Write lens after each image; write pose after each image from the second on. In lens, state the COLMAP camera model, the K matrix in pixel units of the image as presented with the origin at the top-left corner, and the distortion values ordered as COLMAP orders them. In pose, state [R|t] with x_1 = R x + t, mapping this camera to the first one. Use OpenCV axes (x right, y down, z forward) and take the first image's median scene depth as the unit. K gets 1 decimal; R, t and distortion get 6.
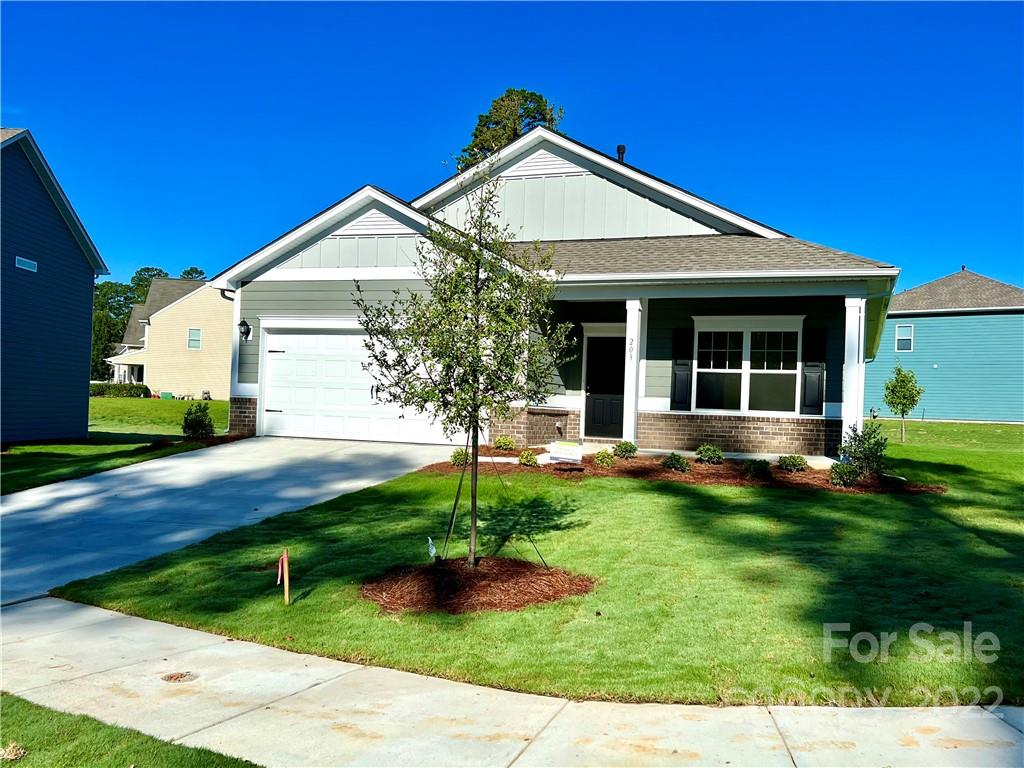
lens RADIAL K [[922.3, 0, 512.1], [0, 922.3, 385.5], [0, 0, 1]] dist [0.022846, 0.004790]
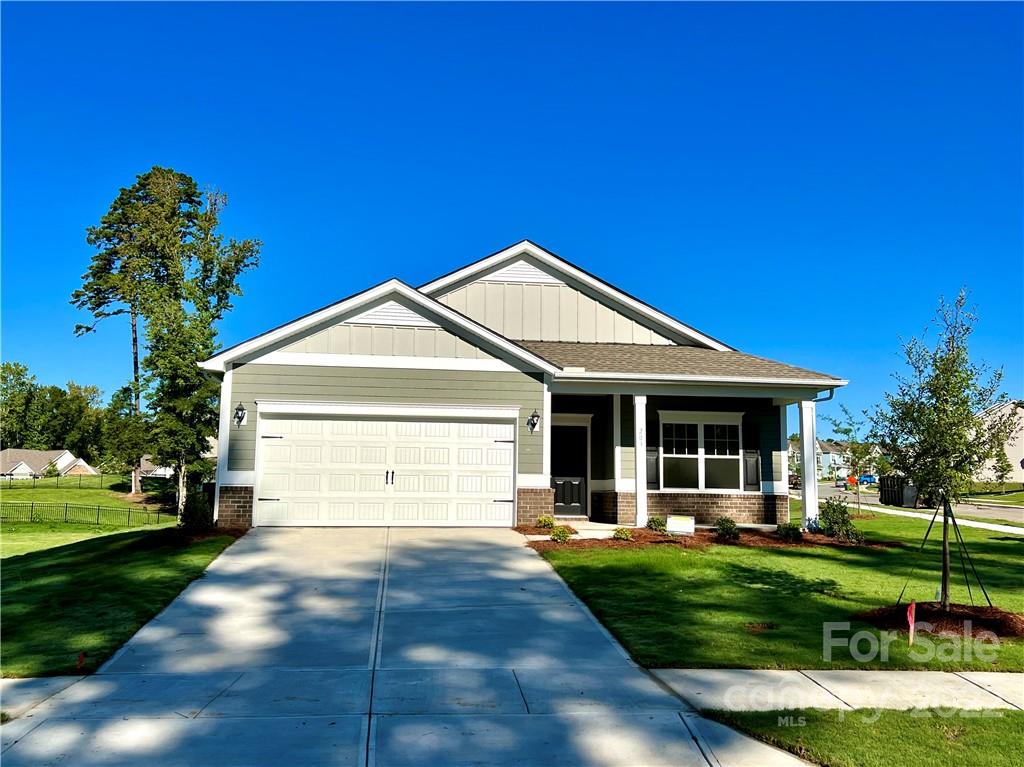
lens RADIAL K [[866.5, 0, 512.3], [0, 866.5, 379.6], [0, 0, 1]] dist [0.086150, -0.000312]
pose [[0.886096, 0.037712, 0.461965, -0.503977], [0.008071, 0.995278, -0.096729, -0.007099], [-0.463432, 0.089439, 0.881607, 0.084674]]
